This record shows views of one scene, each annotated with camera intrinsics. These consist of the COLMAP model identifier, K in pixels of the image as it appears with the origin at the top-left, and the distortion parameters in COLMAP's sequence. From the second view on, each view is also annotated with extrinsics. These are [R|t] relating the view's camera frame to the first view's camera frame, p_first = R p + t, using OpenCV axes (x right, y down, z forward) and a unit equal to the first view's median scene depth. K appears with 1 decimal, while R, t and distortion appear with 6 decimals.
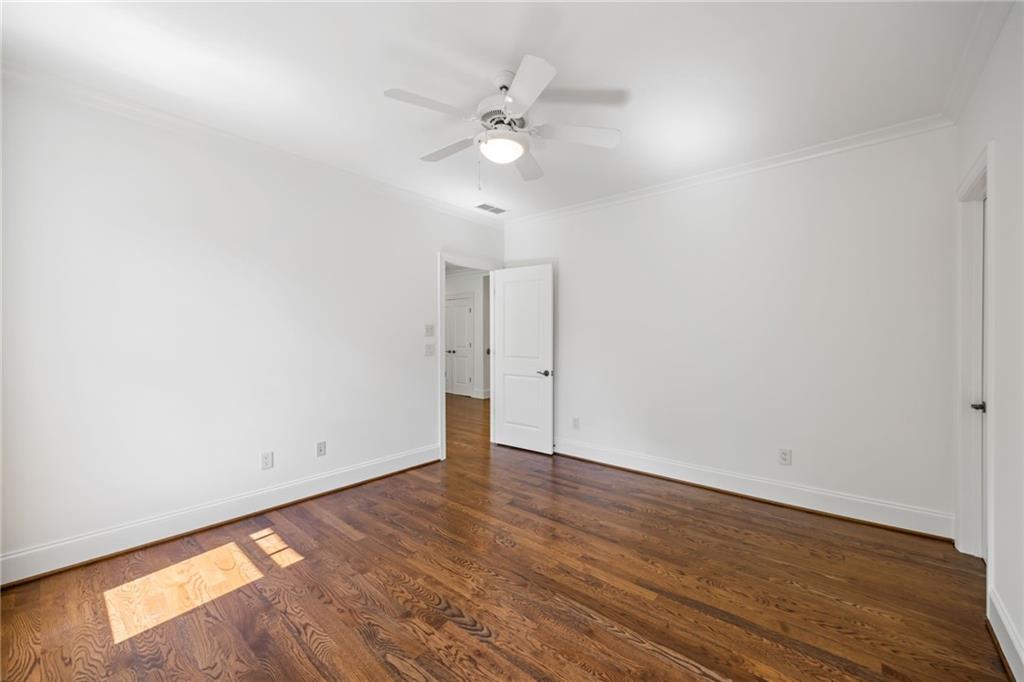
lens RADIAL K [[409.1, 0, 510.6], [0, 409.1, 335.0], [0, 0, 1]] dist [-0.000571, -0.000044]
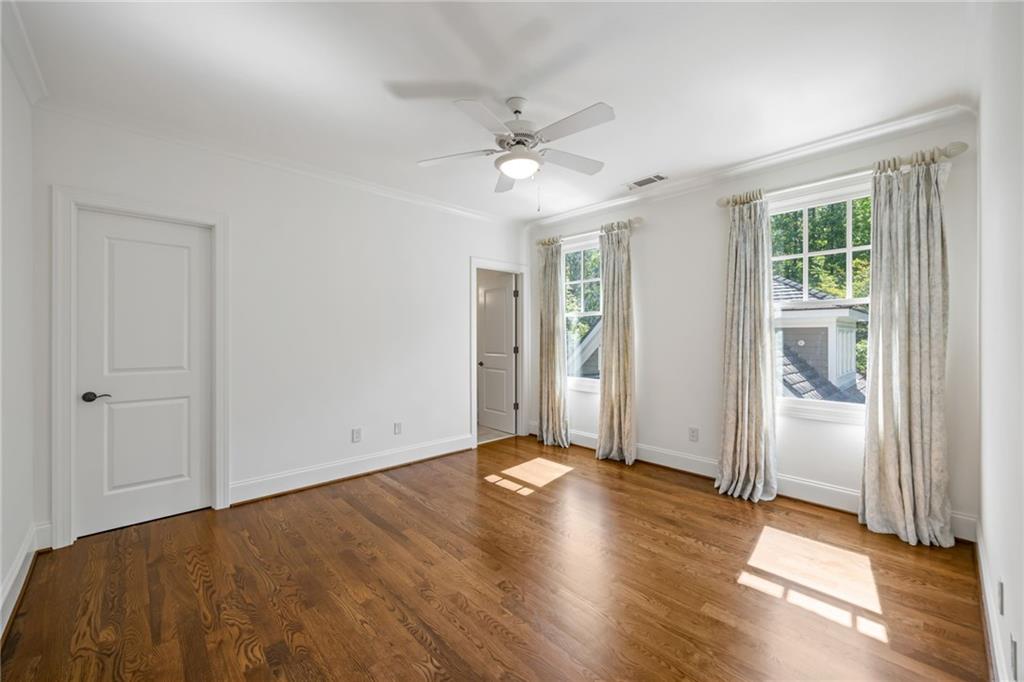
lens RADIAL K [[409.1, 0, 510.6], [0, 409.1, 335.0], [0, 0, 1]] dist [-0.000571, -0.000044]
pose [[-0.994643, 0.000349, 0.103368, -0.105047], [0.000681, 0.999995, 0.003176, 0.003983], [-0.103367, 0.003229, -0.994638, 1.961617]]
